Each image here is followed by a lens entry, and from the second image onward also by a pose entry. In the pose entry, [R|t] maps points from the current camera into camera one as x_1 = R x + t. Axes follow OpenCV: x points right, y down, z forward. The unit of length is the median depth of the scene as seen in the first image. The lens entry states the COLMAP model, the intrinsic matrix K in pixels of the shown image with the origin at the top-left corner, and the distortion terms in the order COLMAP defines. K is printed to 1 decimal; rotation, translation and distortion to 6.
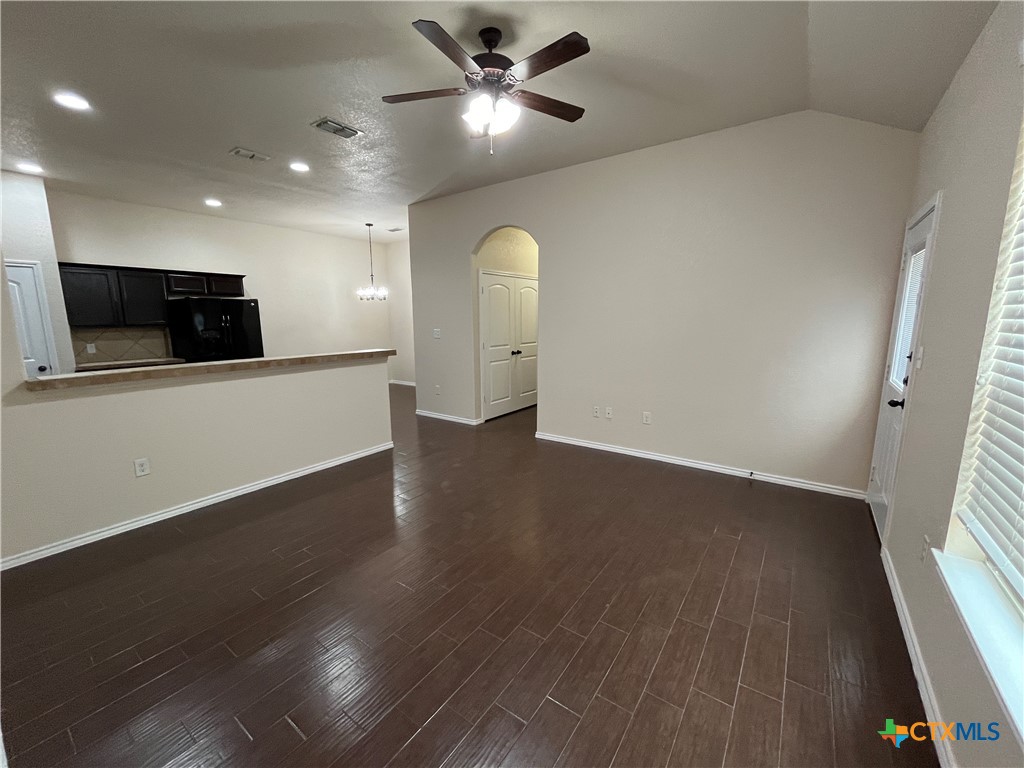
lens RADIAL K [[414.0, 0, 512.1], [0, 414.0, 380.4], [0, 0, 1]] dist [0.001246, 0.000250]
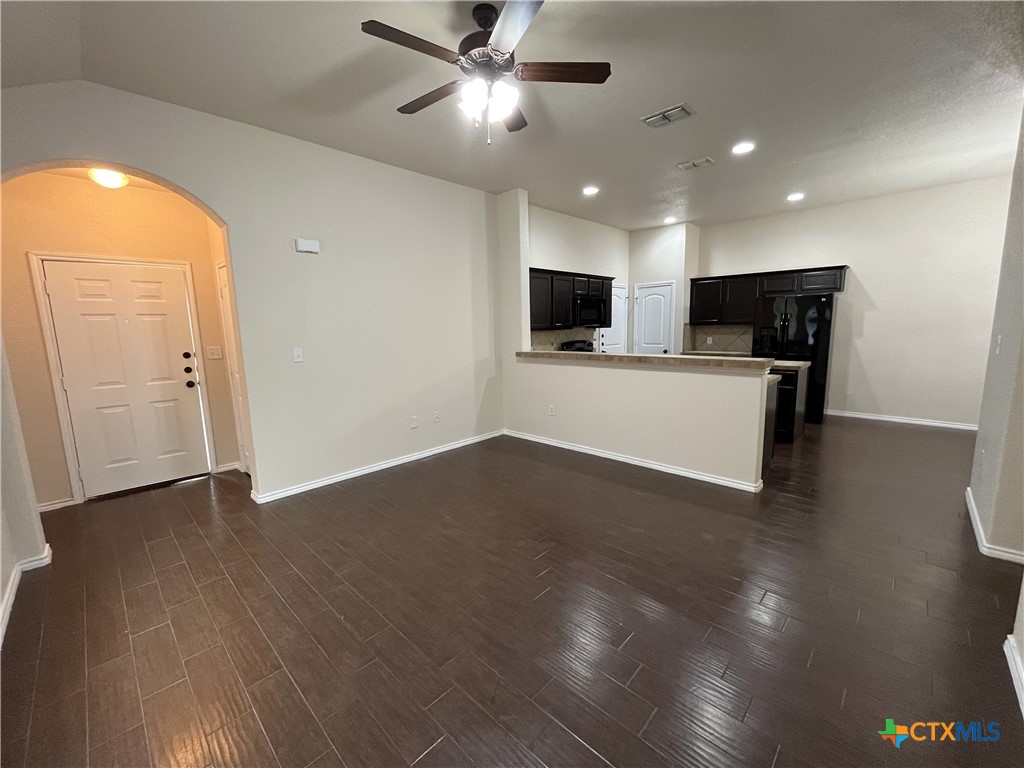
lens RADIAL K [[414.0, 0, 509.0], [0, 414.0, 382.1], [0, 0, 1]] dist [0.001246, 0.000250]
pose [[-0.149786, 0.148130, -0.977559, 0.576799], [-0.127334, 0.977589, 0.167645, -0.122005], [0.980485, 0.149587, -0.127567, 0.782863]]
